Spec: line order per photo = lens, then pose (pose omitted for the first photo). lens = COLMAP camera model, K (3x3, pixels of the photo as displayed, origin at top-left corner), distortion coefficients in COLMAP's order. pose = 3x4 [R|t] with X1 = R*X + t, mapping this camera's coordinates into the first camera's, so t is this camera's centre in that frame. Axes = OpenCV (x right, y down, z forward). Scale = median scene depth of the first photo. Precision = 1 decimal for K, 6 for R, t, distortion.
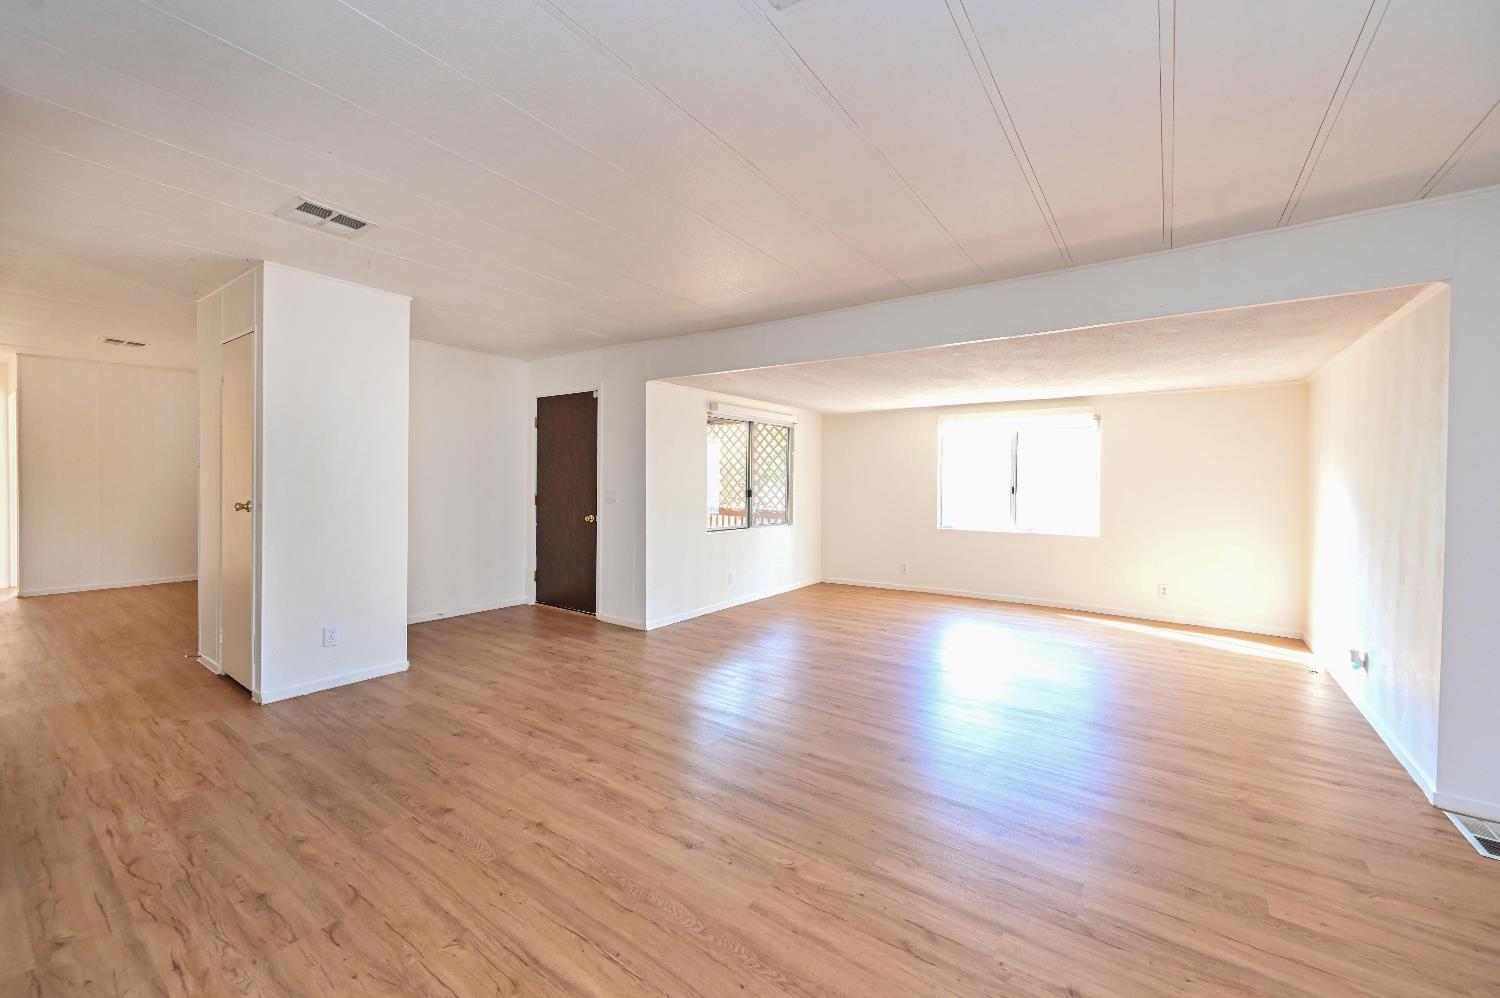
lens RADIAL K [[585.7, 0, 749.0], [0, 585.7, 489.9], [0, 0, 1]] dist [-0.001085, -0.000182]
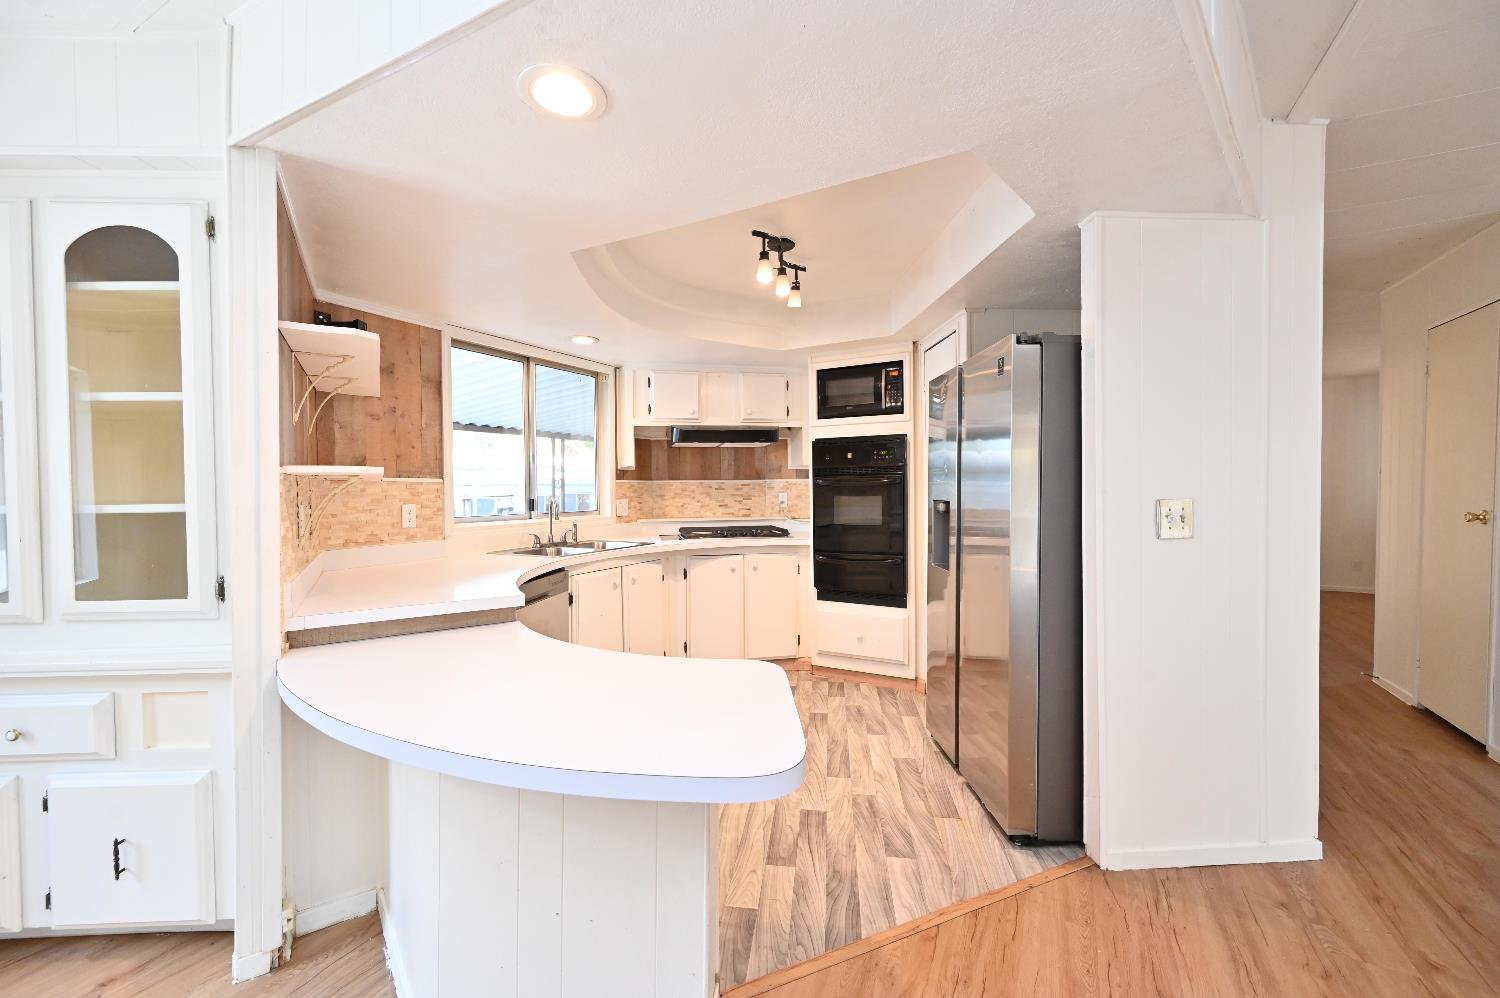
lens RADIAL K [[586.4, 0, 750.0], [0, 586.4, 499.0], [0, 0, 1]] dist [-0.000250, 0.000090]
pose [[0.125544, 0.008913, -0.992048, -0.222914], [-0.008227, 0.999935, 0.007943, 0.005281], [0.992054, 0.007164, 0.125609, -0.150915]]
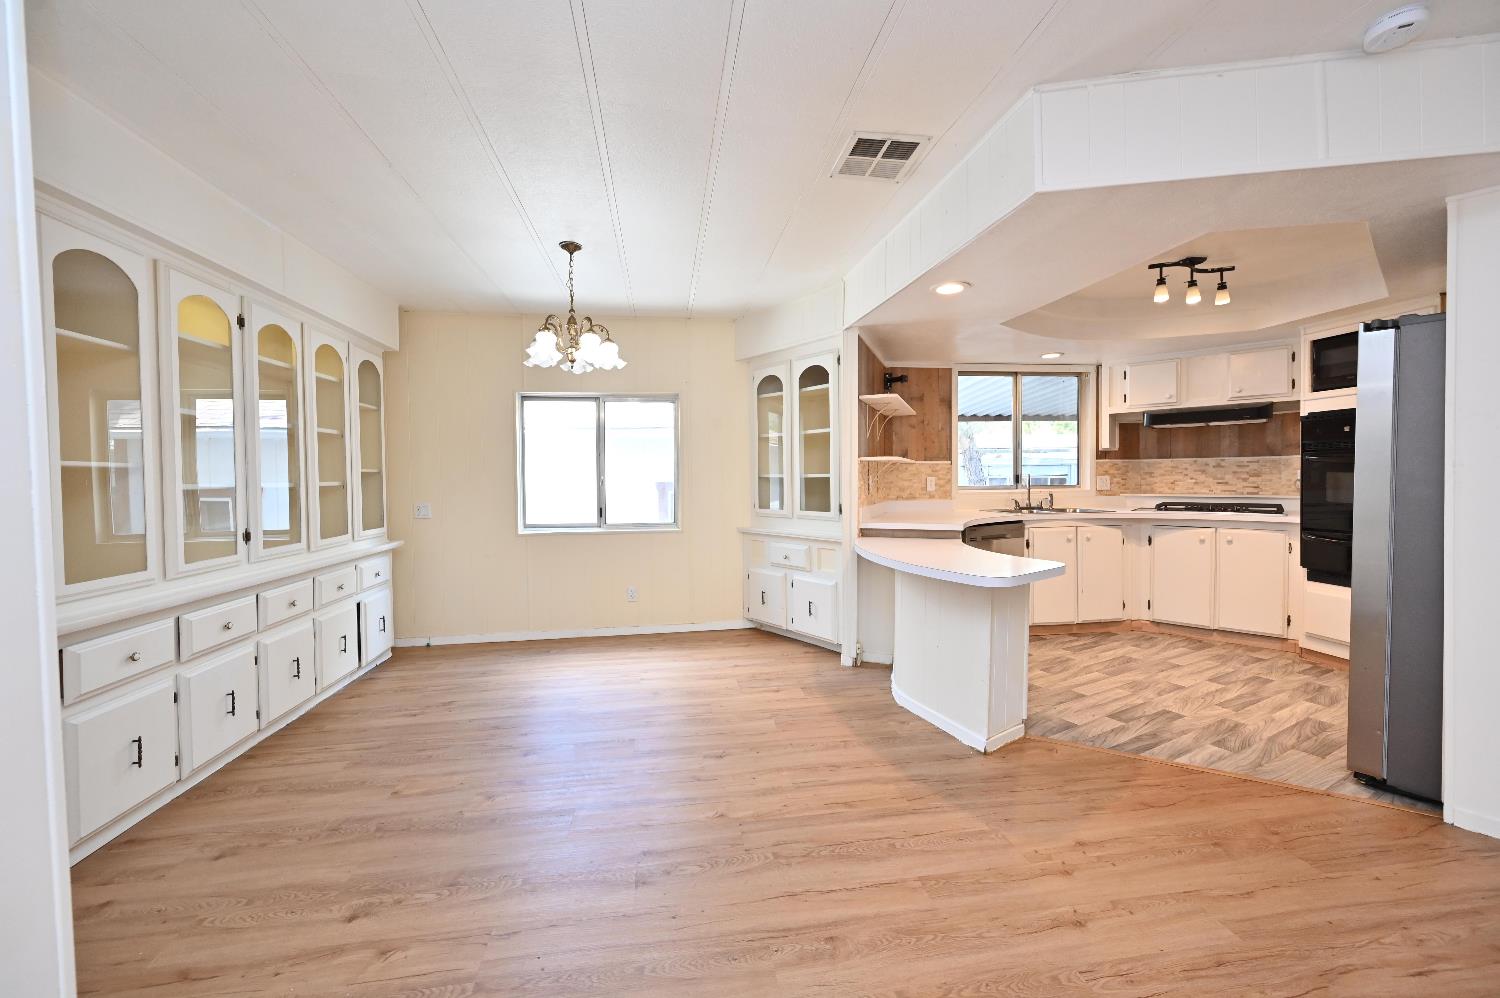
lens RADIAL K [[585.7, 0, 749.0], [0, 585.7, 489.9], [0, 0, 1]] dist [-0.001085, -0.000182]
pose [[-0.720212, 0.017262, -0.693540, 0.294726], [-0.007017, 0.999458, 0.032163, 0.014649], [0.693719, 0.028031, -0.719700, 0.284088]]
